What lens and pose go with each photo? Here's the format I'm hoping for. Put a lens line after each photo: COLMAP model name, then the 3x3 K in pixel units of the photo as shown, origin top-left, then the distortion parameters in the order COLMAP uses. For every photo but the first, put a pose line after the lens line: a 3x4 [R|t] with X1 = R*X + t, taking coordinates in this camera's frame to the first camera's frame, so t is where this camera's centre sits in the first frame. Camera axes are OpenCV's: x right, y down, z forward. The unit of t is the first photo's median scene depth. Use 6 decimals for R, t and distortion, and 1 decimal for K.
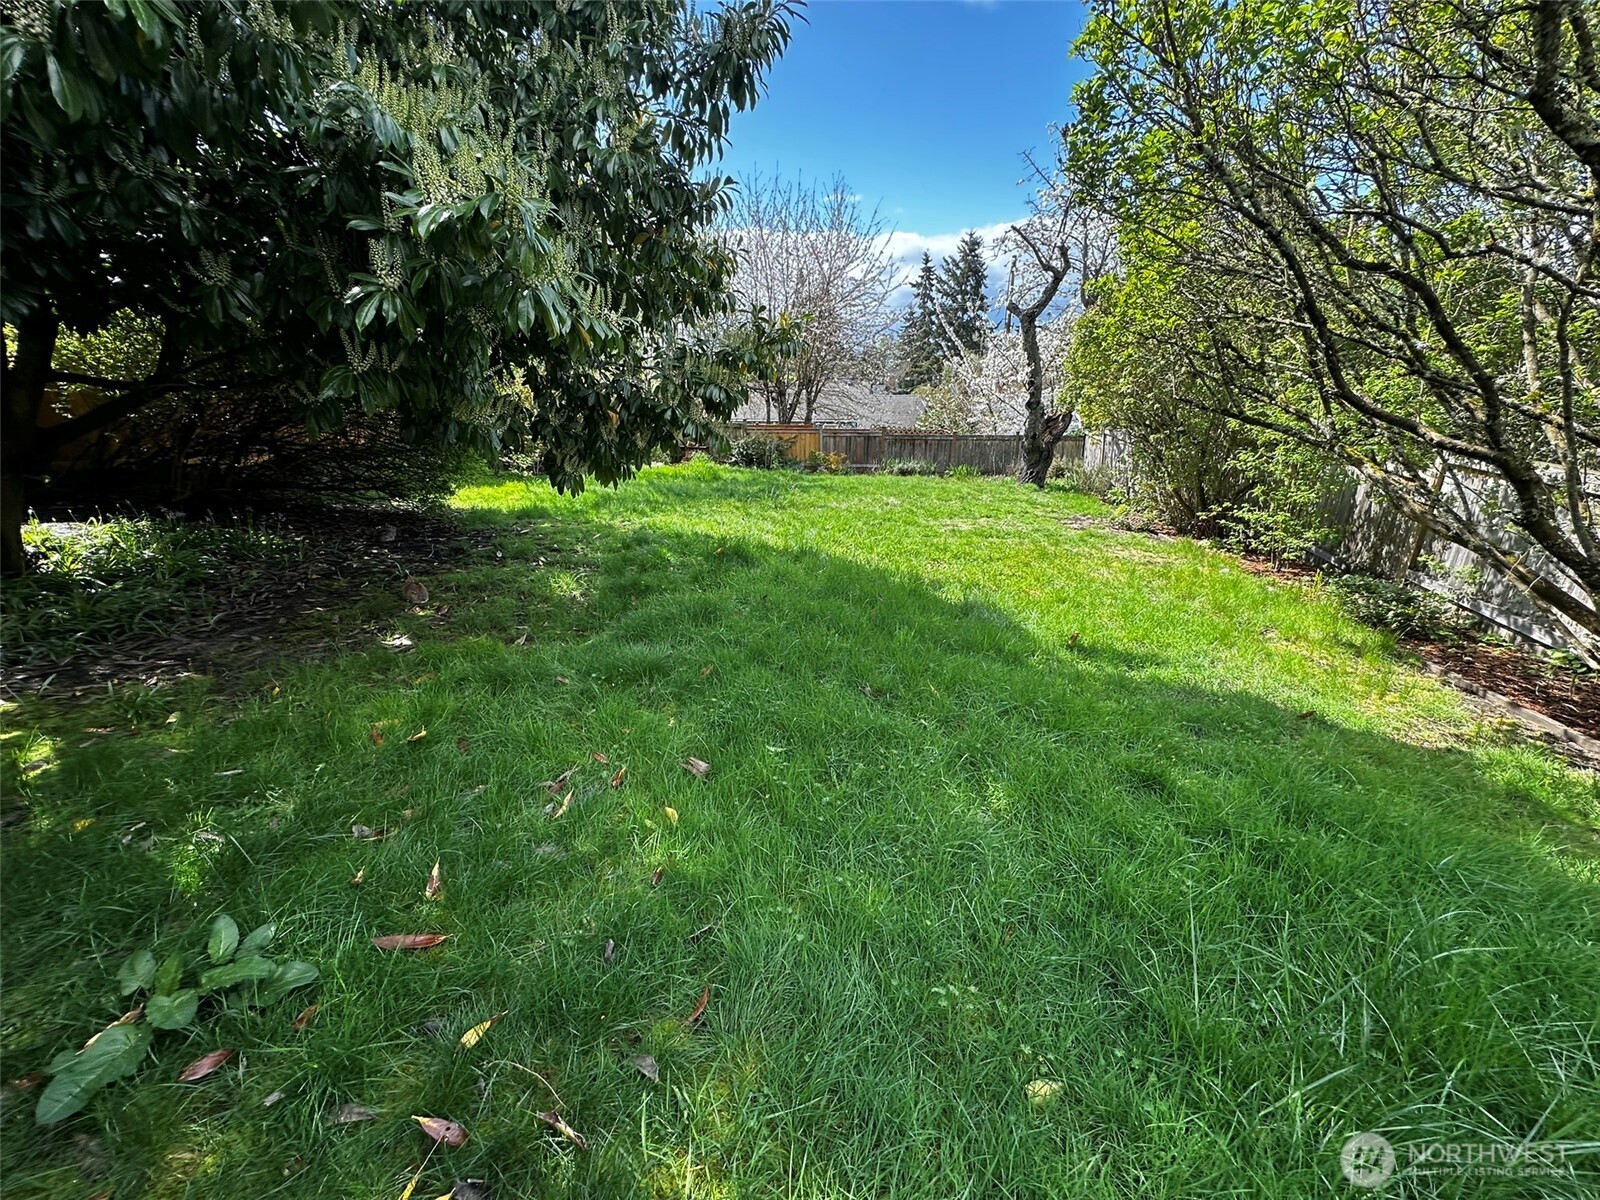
lens RADIAL K [[641.6, 0, 800.0], [0, 641.6, 600.0], [0, 0, 1]] dist [0.001199, 0.000130]
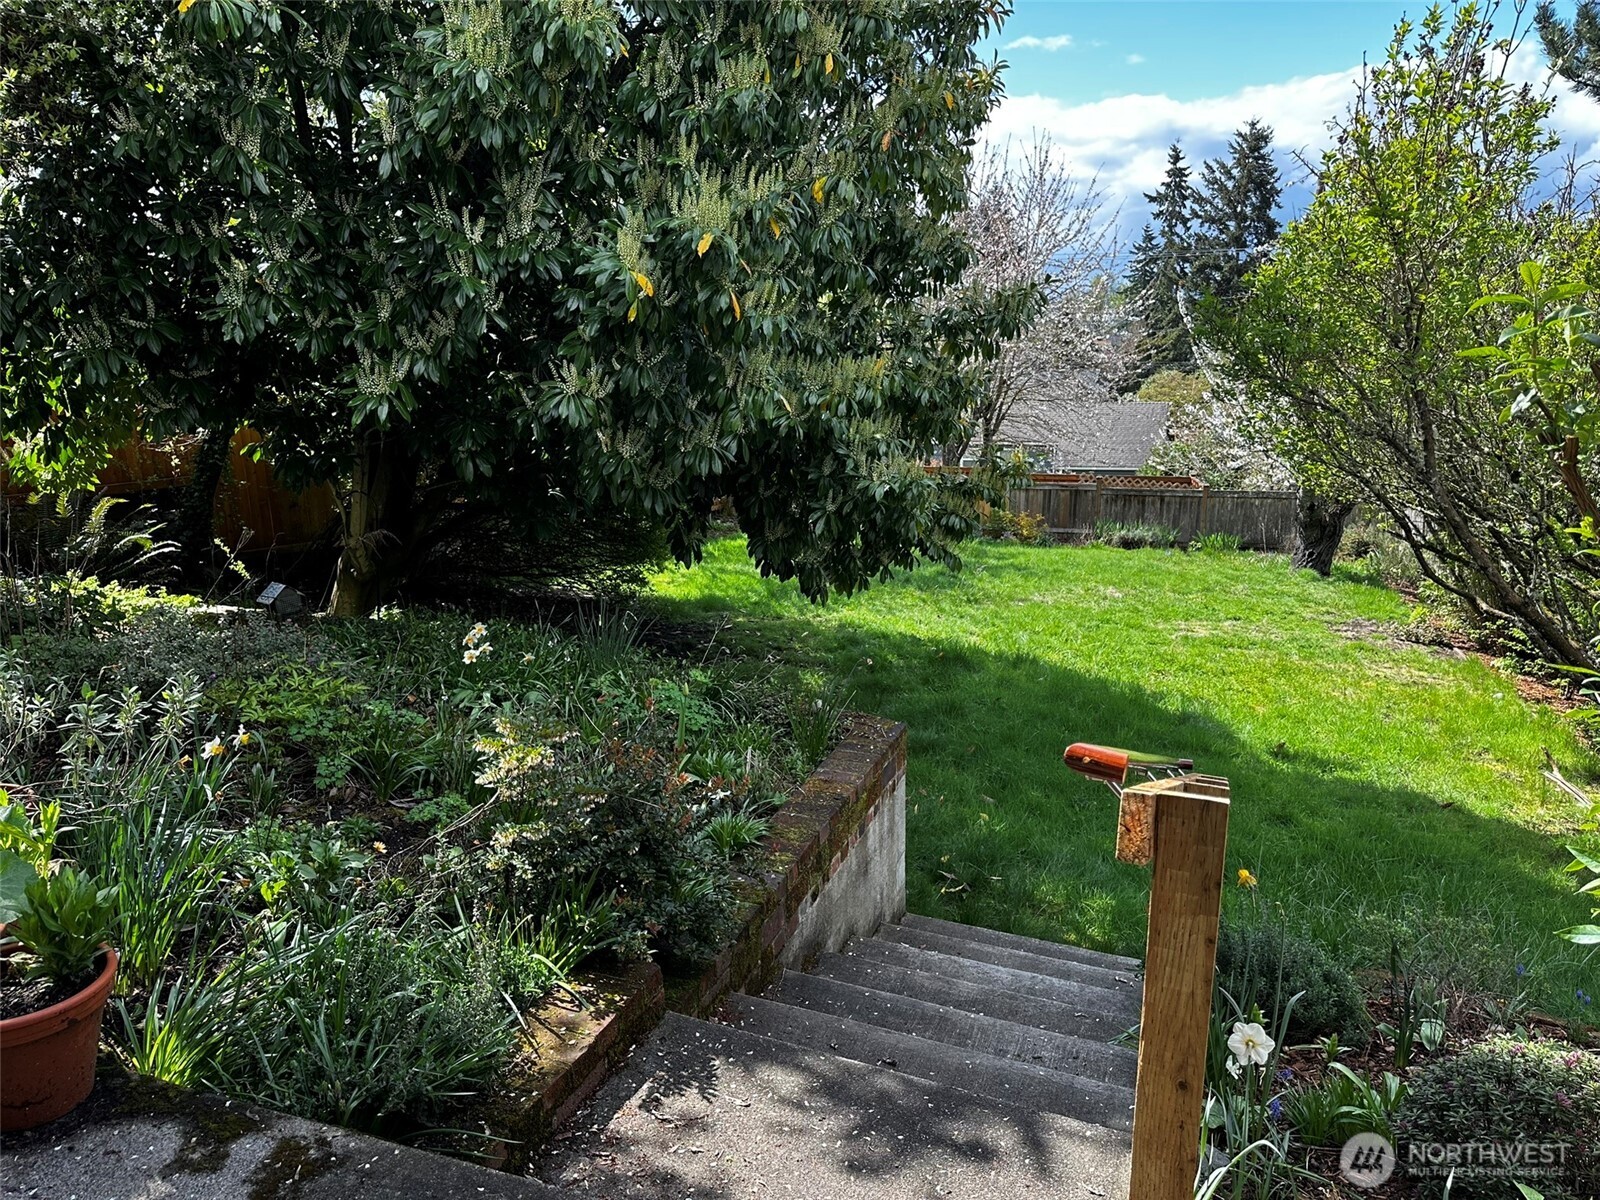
lens RADIAL K [[1104.1, 0, 796.0], [0, 1104.1, 623.0], [0, 0, 1]] dist [0.069375, -0.133072]
pose [[0.991065, 0.031666, -0.129567, -0.050932], [-0.043447, 0.995072, -0.089131, 0.016578], [0.126106, 0.093964, 0.987557, -0.318318]]
